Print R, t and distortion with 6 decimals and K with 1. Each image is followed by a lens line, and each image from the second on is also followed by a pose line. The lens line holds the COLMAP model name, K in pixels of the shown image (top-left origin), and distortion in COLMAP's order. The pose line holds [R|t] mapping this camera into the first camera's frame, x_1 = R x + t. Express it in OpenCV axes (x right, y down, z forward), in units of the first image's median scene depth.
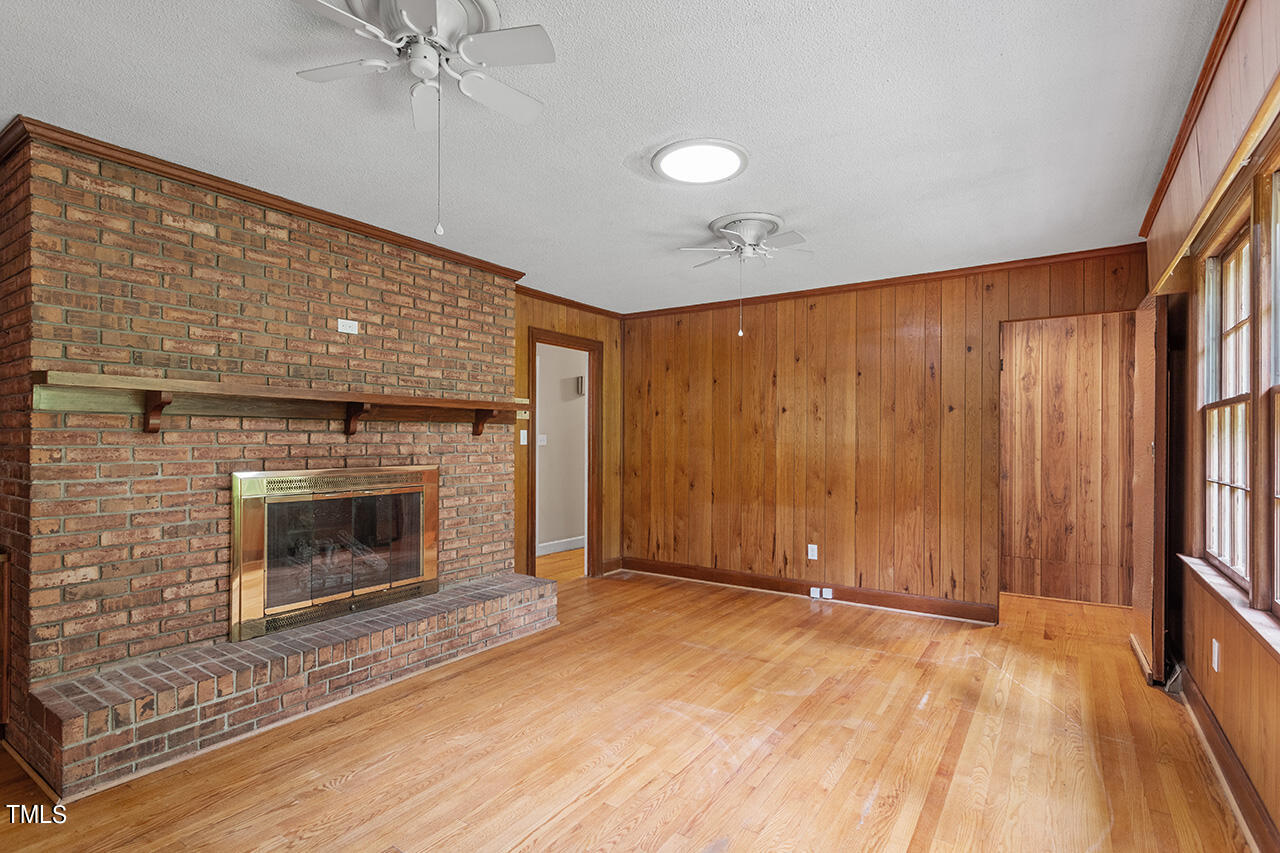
lens RADIAL K [[623.0, 0, 636.2], [0, 623.0, 441.6], [0, 0, 1]] dist [0.001422, 0.000259]
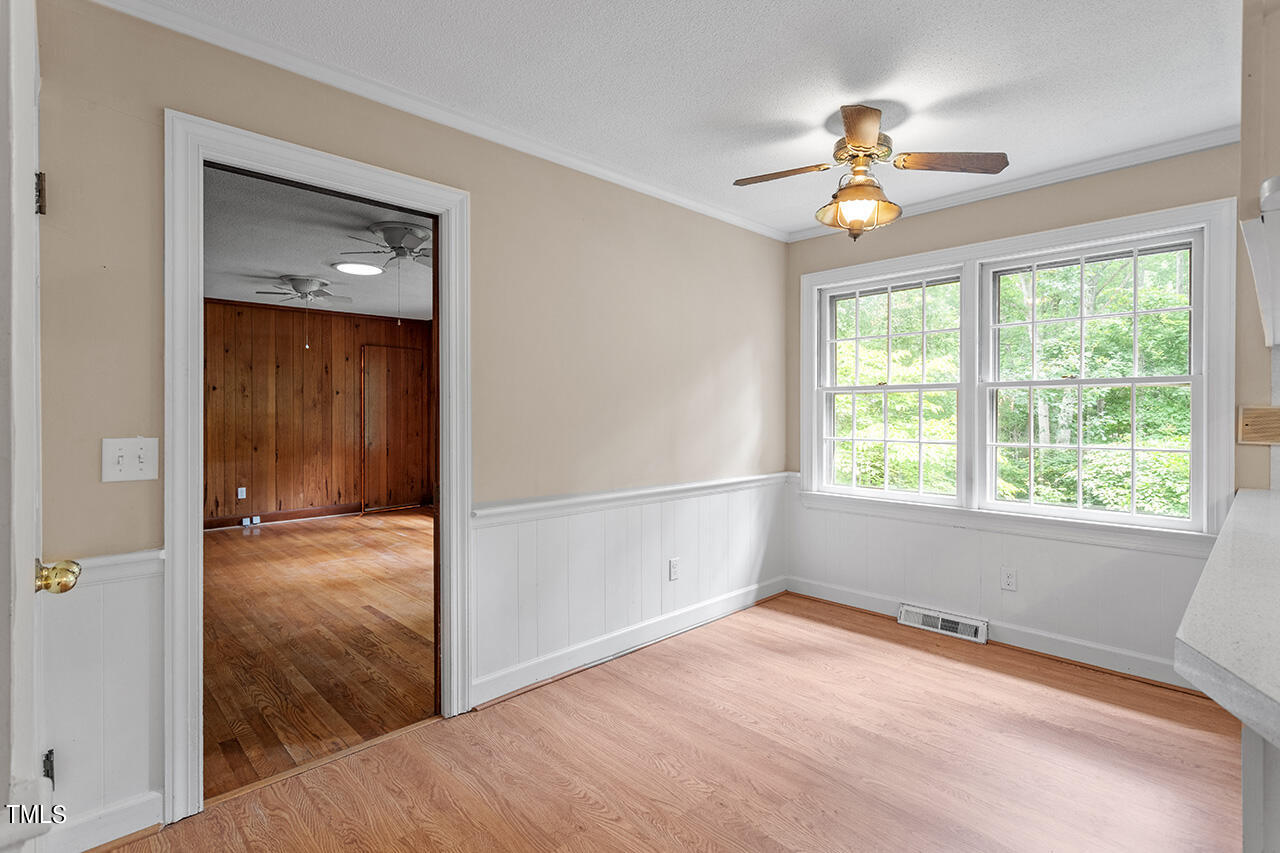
lens RADIAL K [[611.3, 0, 637.2], [0, 611.3, 422.2], [0, 0, 1]] dist [0.001587, 0.000880]
pose [[0.201771, -0.019818, 0.979232, -0.887250], [0.003280, 0.999803, 0.019558, -0.002227], [-0.979427, -0.000735, 0.201796, -0.128878]]
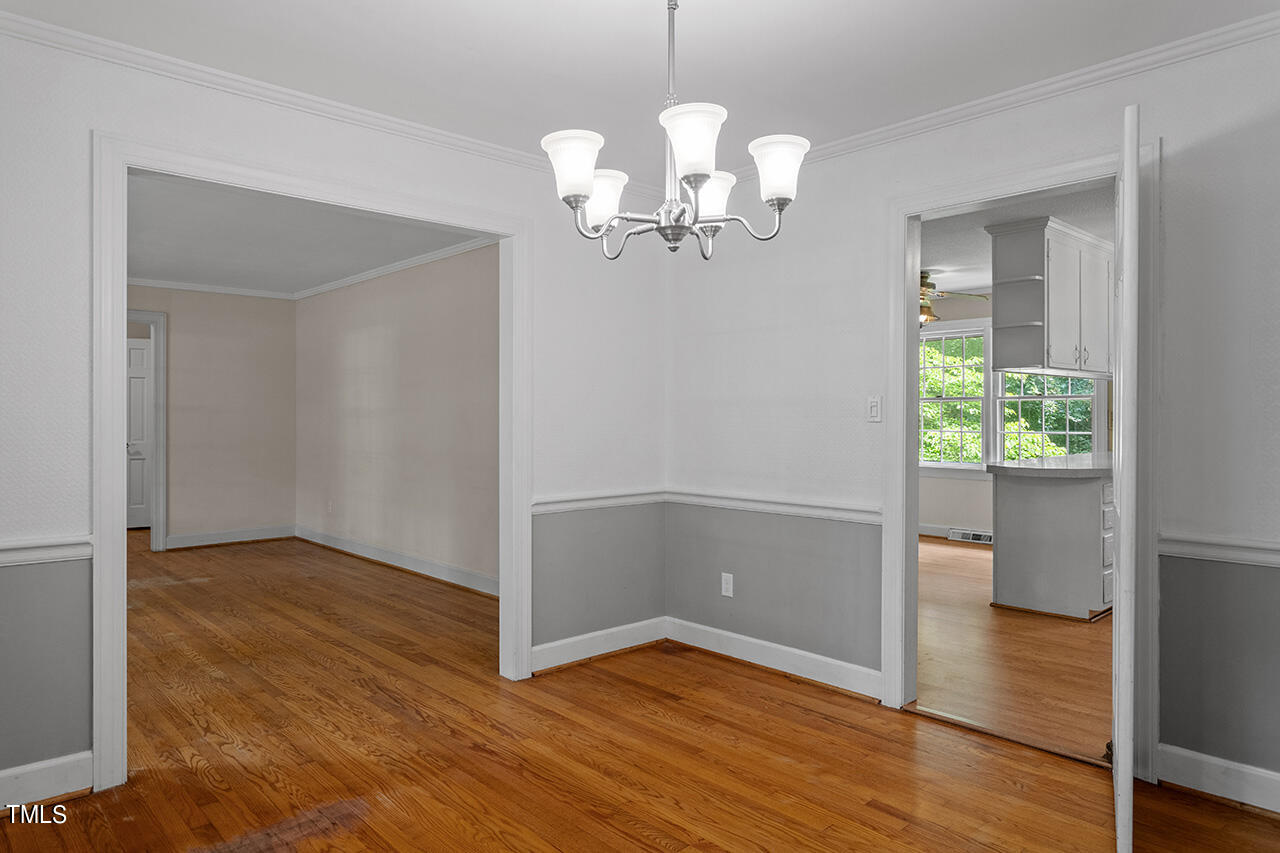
lens RADIAL K [[810.7, 0, 640.0], [0, 810.7, 426.5], [0, 0, 1]] dist [-0.001324, -0.000206]
pose [[0.218331, -0.015239, 0.975756, -1.844603], [0.004368, 0.999883, 0.014639, -0.000473], [-0.975865, 0.001066, 0.218372, -0.037690]]
